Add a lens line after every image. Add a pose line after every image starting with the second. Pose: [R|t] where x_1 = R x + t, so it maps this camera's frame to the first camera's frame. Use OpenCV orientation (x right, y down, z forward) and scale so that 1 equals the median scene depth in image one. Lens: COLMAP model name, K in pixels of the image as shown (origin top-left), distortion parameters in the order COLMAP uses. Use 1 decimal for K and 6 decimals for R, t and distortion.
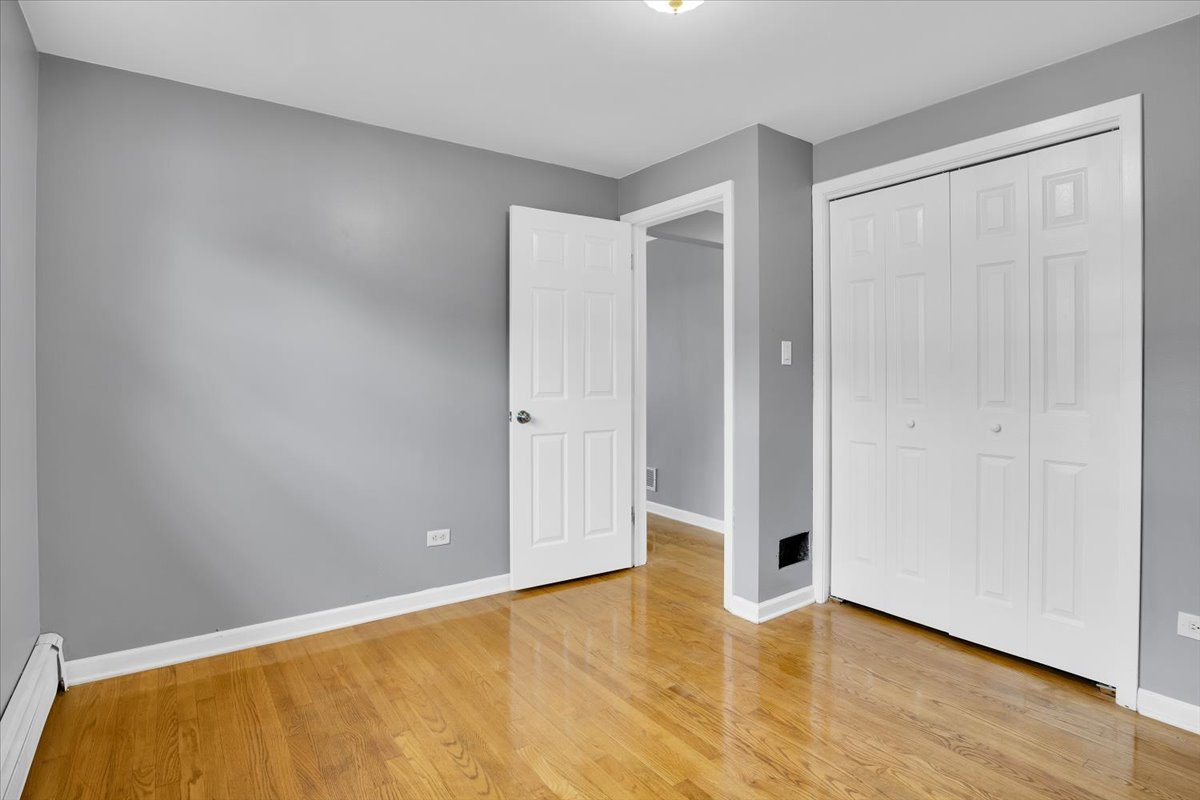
lens RADIAL K [[636.5, 0, 605.3], [0, 636.5, 393.9], [0, 0, 1]] dist [-0.028934, 0.000746]
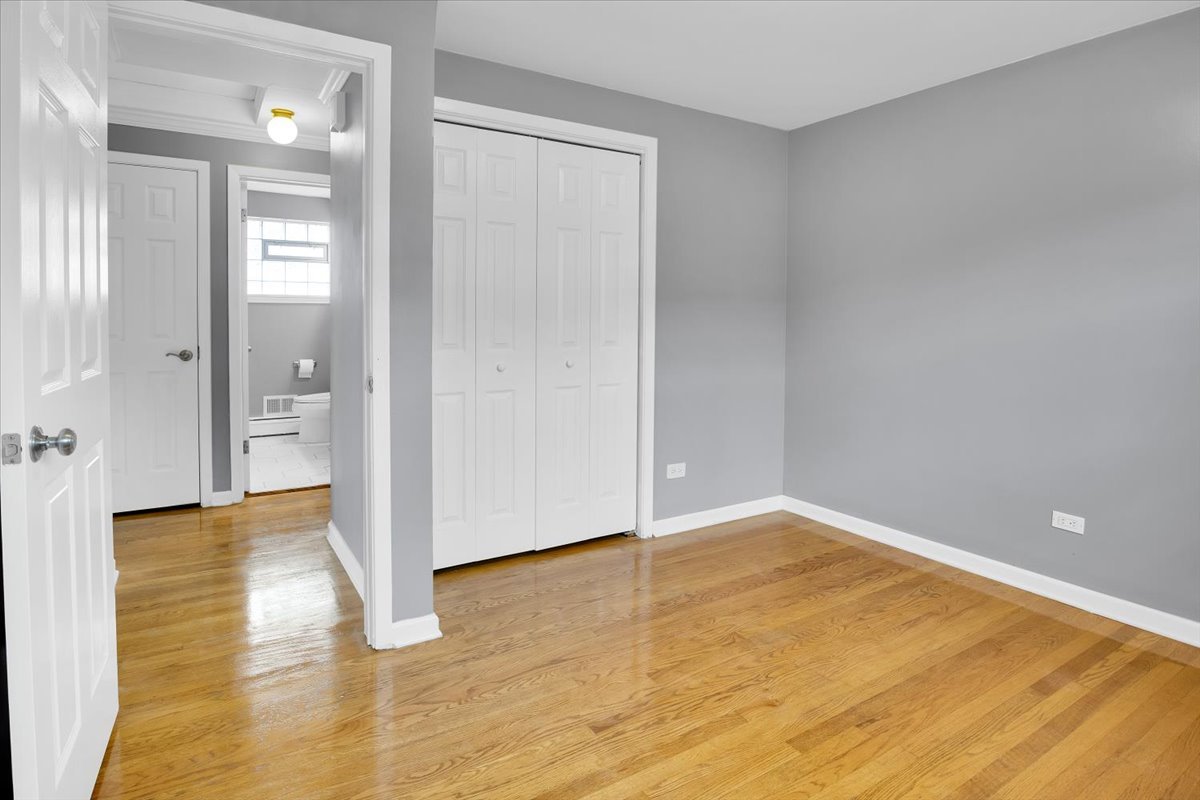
lens RADIAL K [[611.6, 0, 600.2], [0, 611.6, 341.7], [0, 0, 1]] dist [-0.030812, -0.000189]
pose [[0.067957, -0.034607, 0.997088, -0.571743], [0.026197, 0.999116, 0.032892, -0.026462], [-0.997344, 0.023886, 0.068803, 0.878161]]
